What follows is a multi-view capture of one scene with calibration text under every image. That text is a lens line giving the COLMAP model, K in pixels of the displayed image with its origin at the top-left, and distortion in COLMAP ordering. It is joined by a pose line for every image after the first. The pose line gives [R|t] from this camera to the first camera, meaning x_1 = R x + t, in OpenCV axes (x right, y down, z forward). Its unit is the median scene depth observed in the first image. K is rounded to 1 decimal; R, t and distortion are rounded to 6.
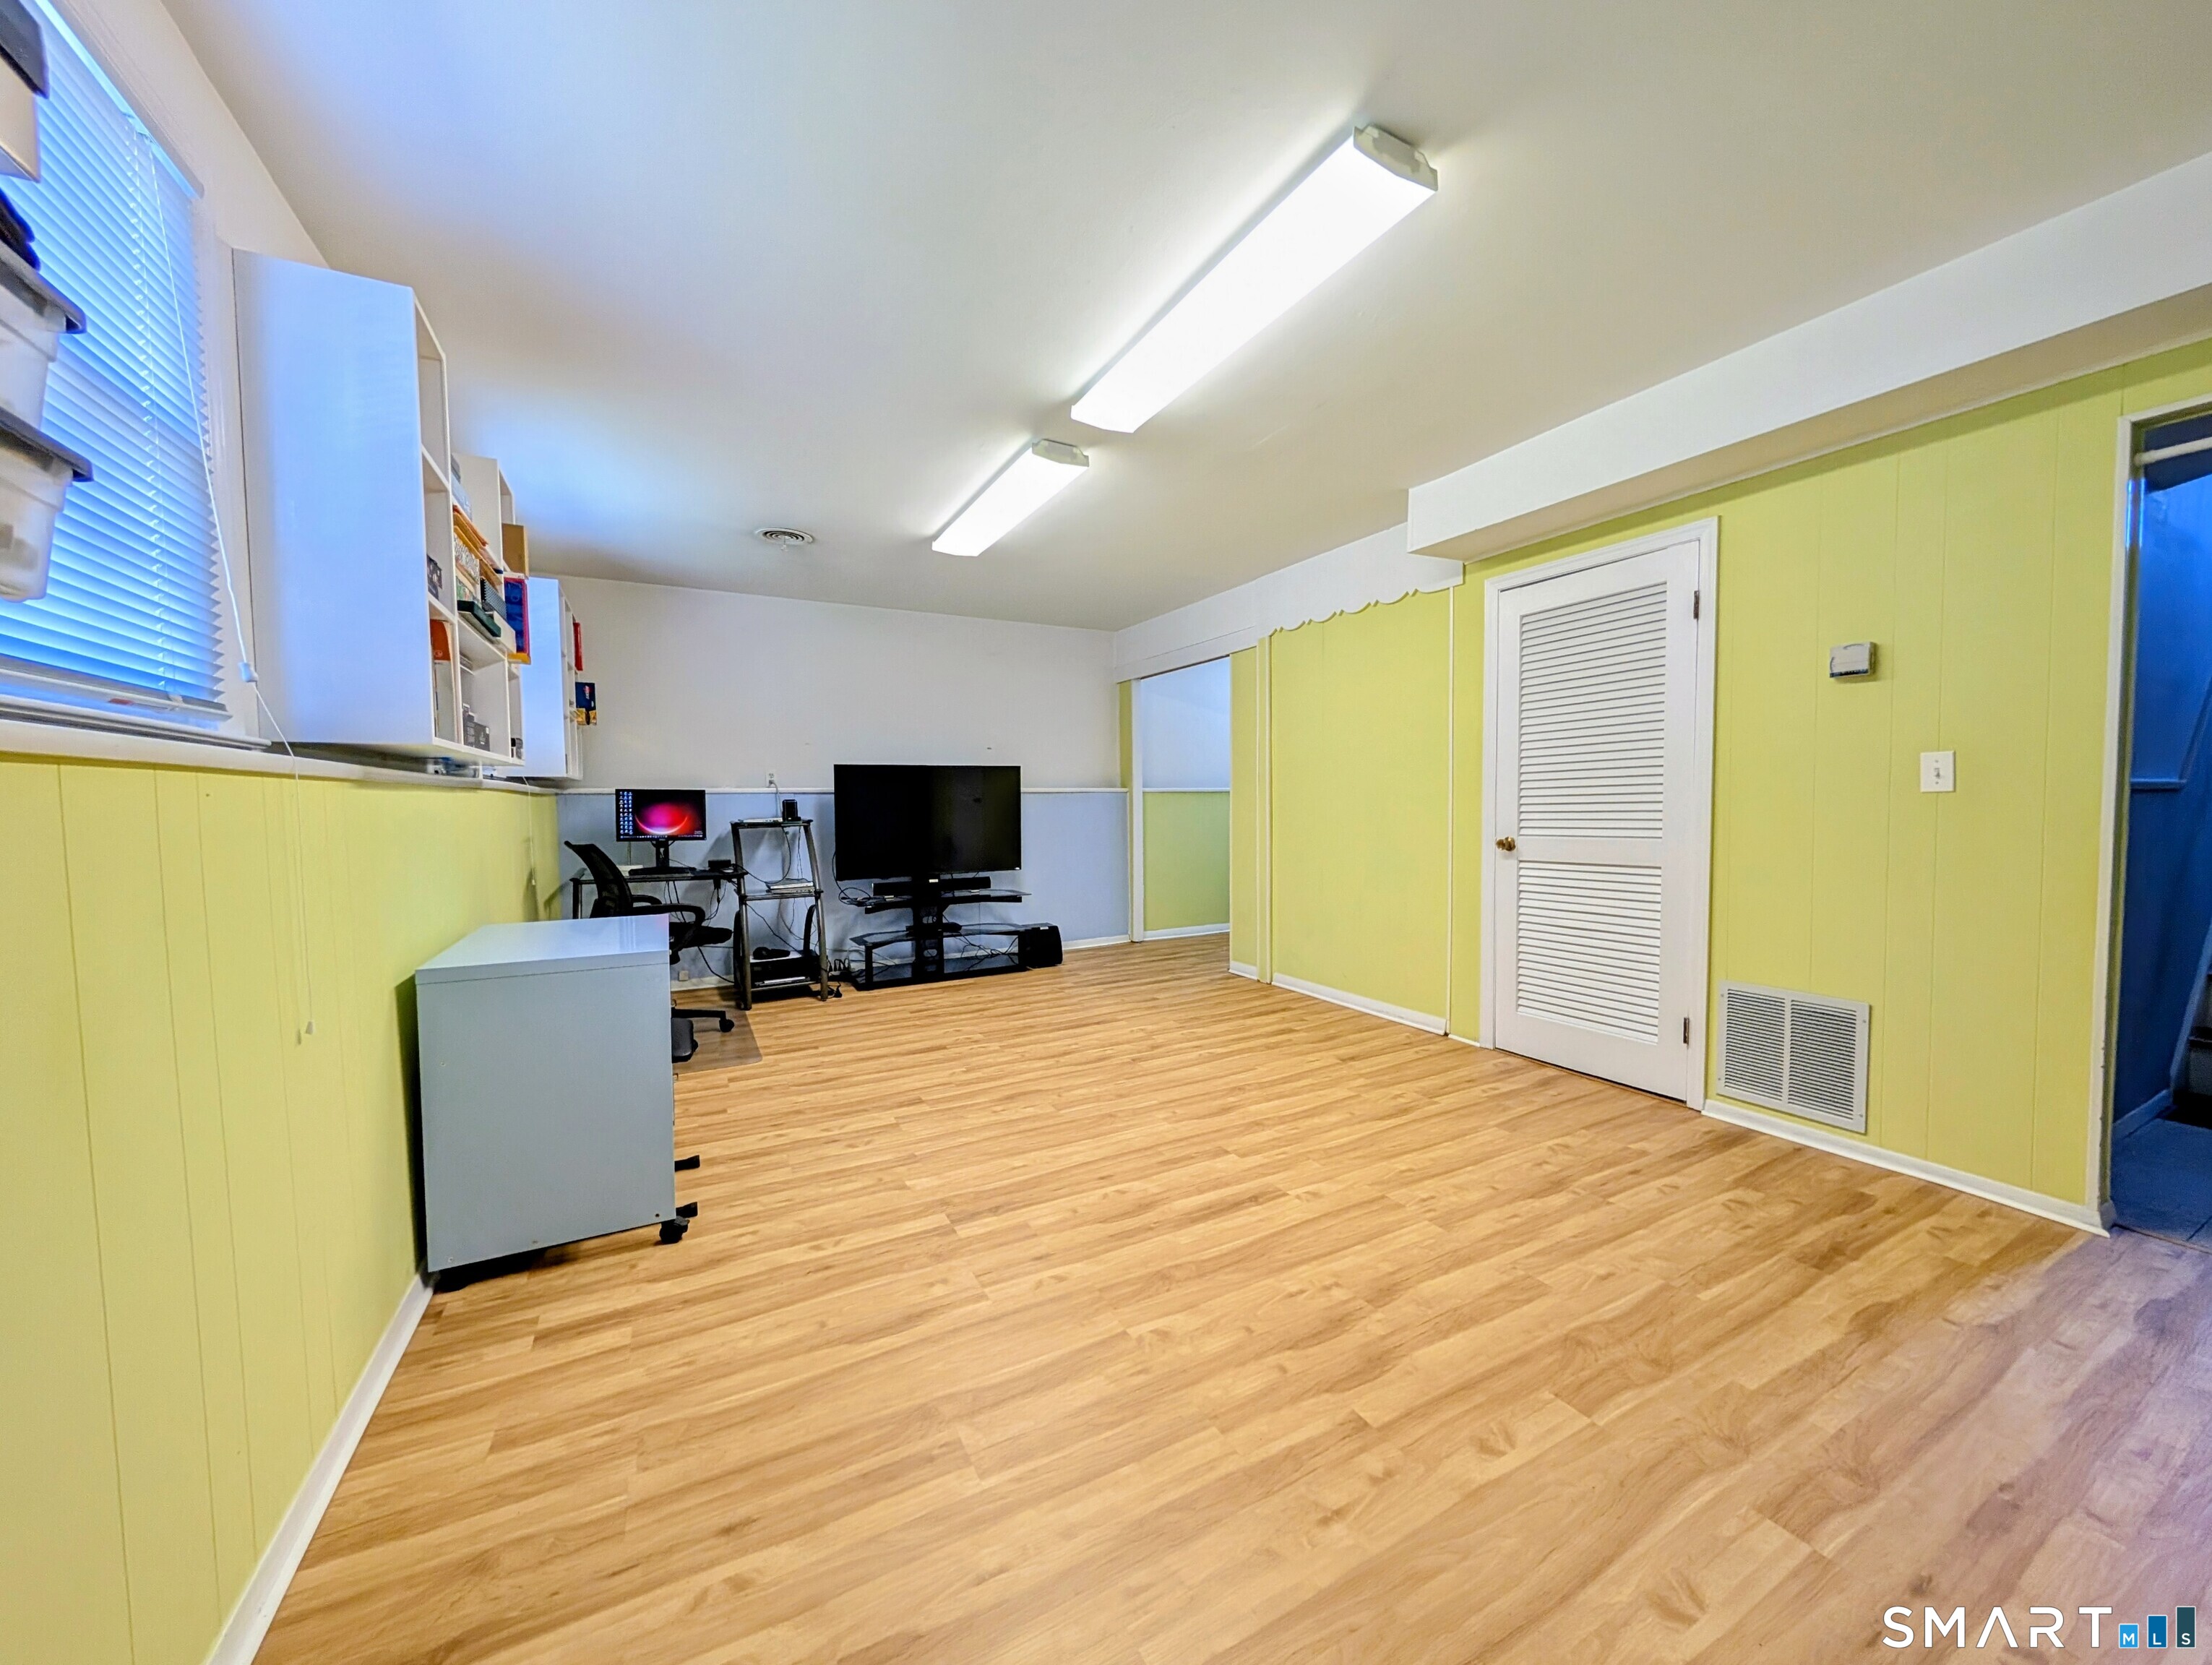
lens RADIAL K [[815.6, 0, 1110.3], [0, 815.6, 839.0], [0, 0, 1]] dist [0.001827, -0.000408]
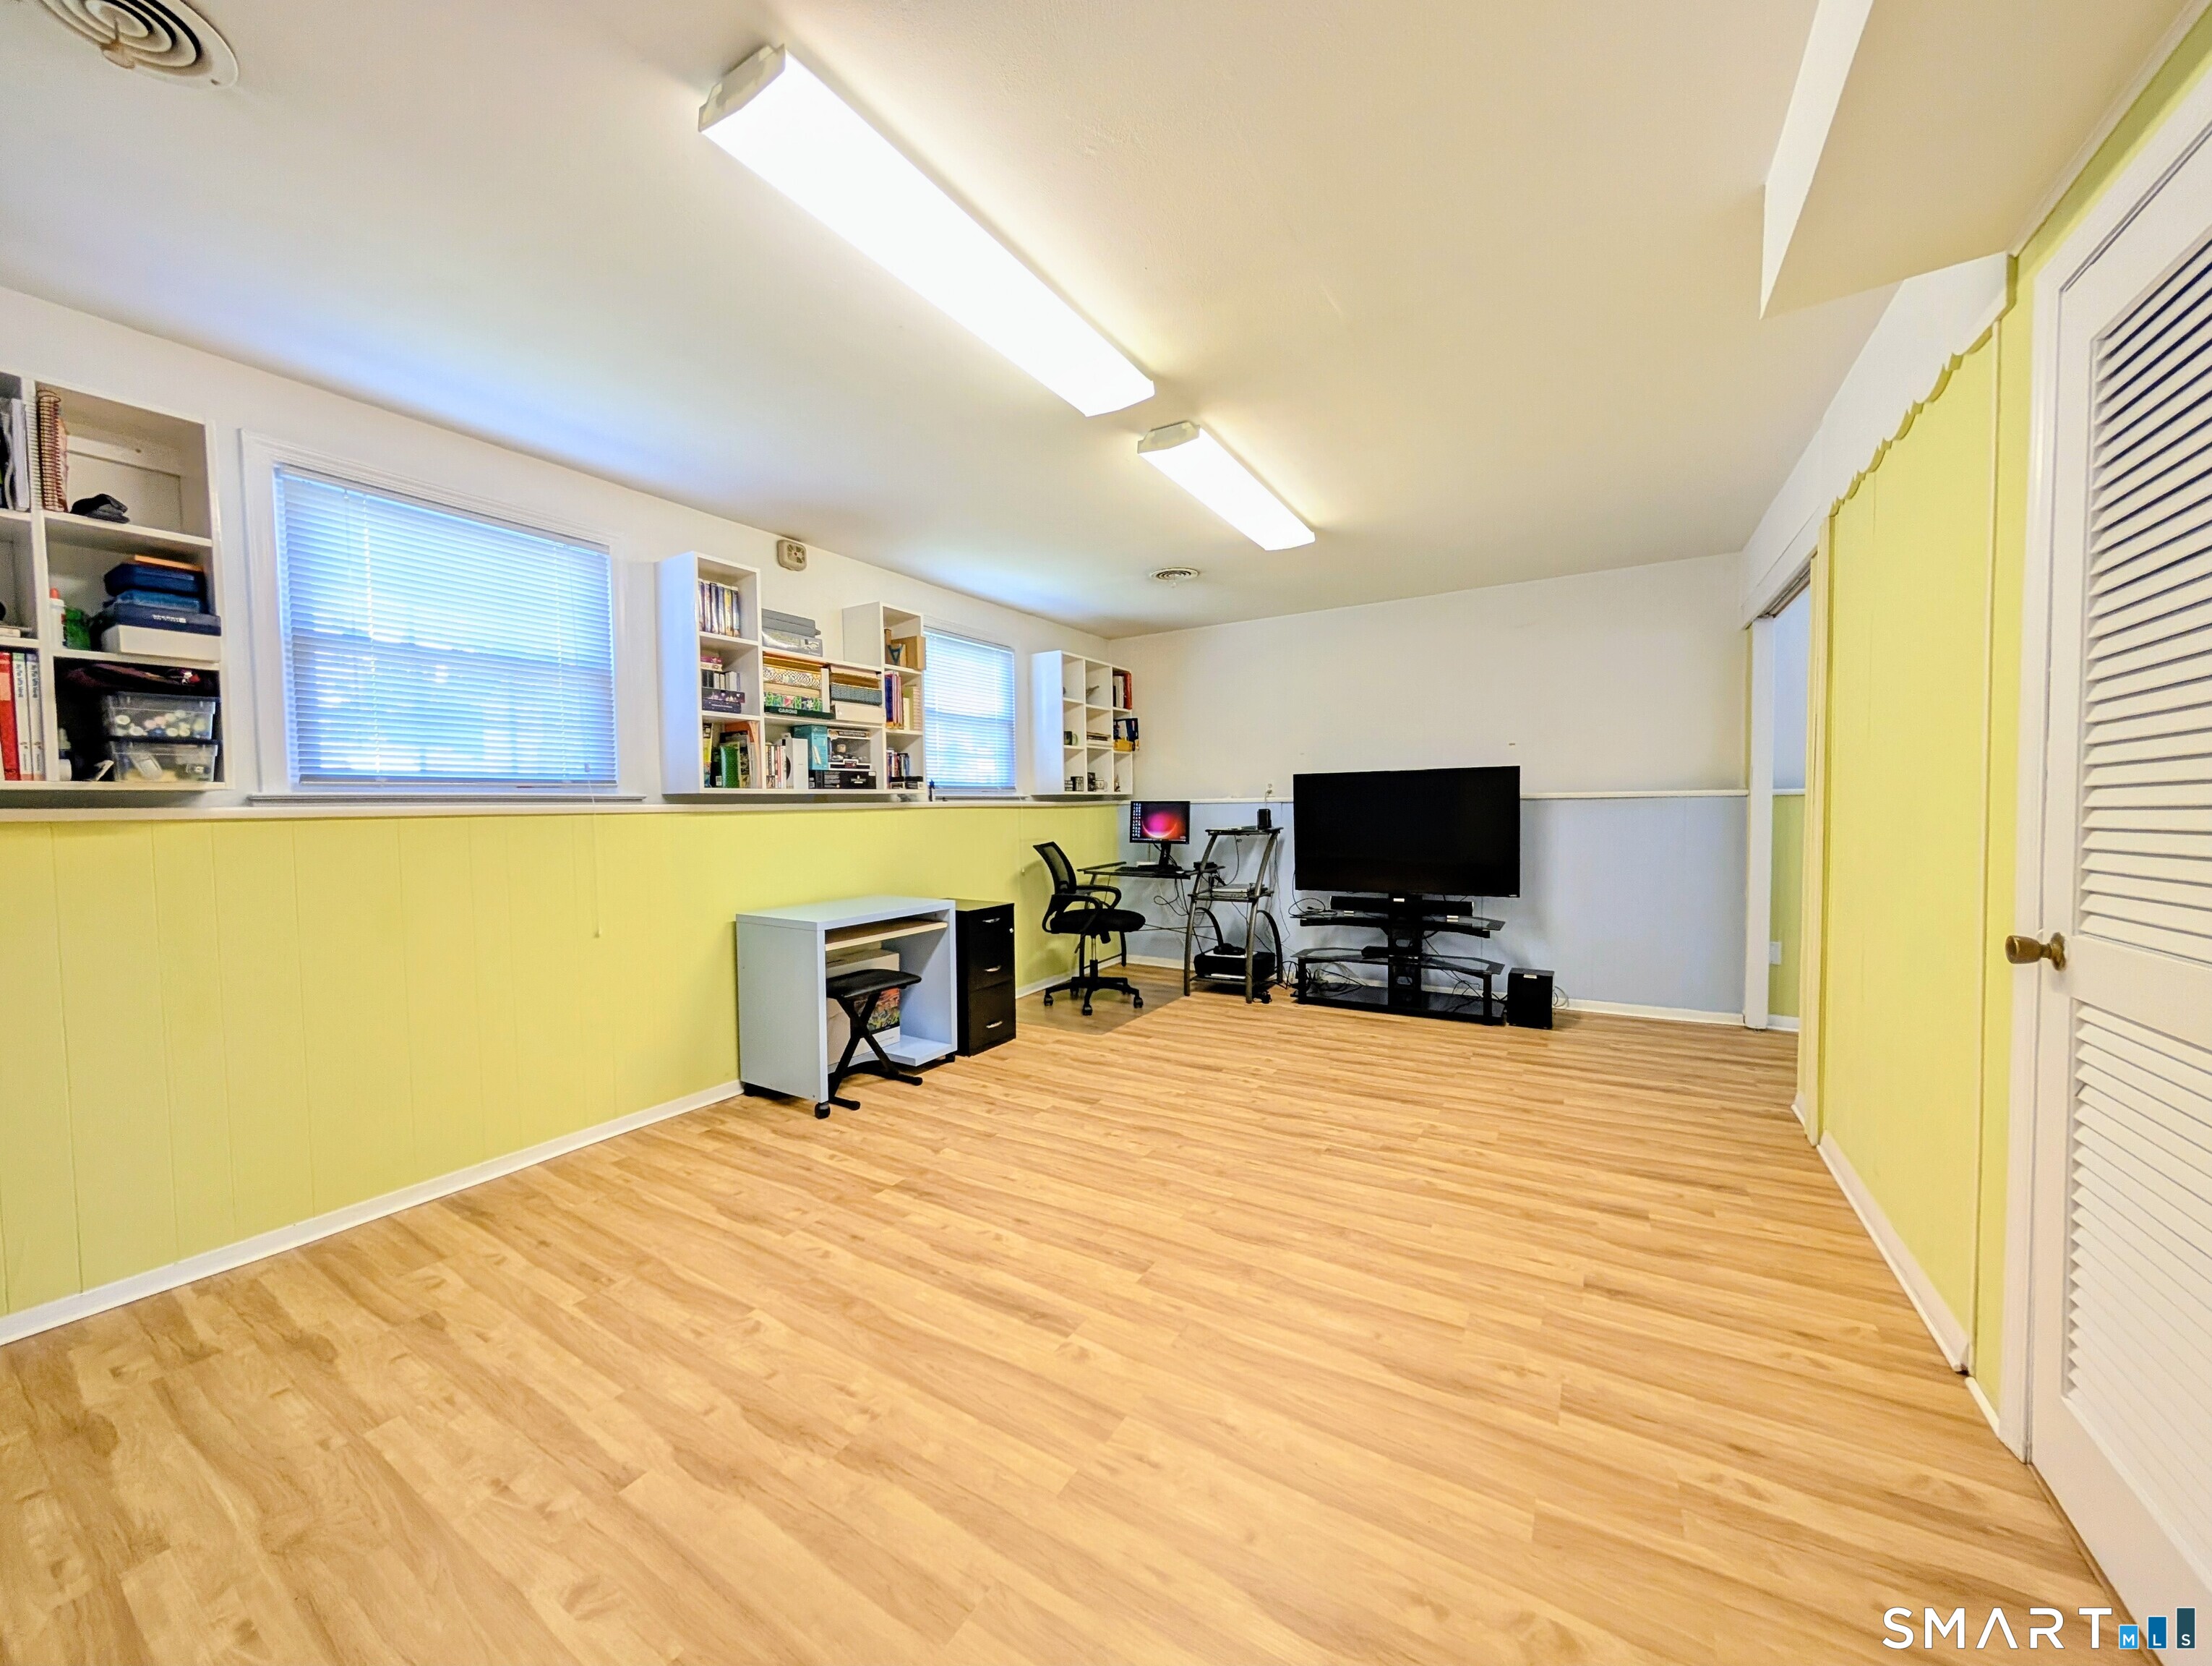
lens RADIAL K [[815.7, 0, 1103.2], [0, 815.7, 838.5], [0, 0, 1]] dist [0.001827, -0.000408]
pose [[0.496626, 0.037588, -0.867150, 0.571665], [-0.032257, 0.999171, 0.024836, -0.039553], [0.867365, 0.015637, 0.497427, 0.404138]]
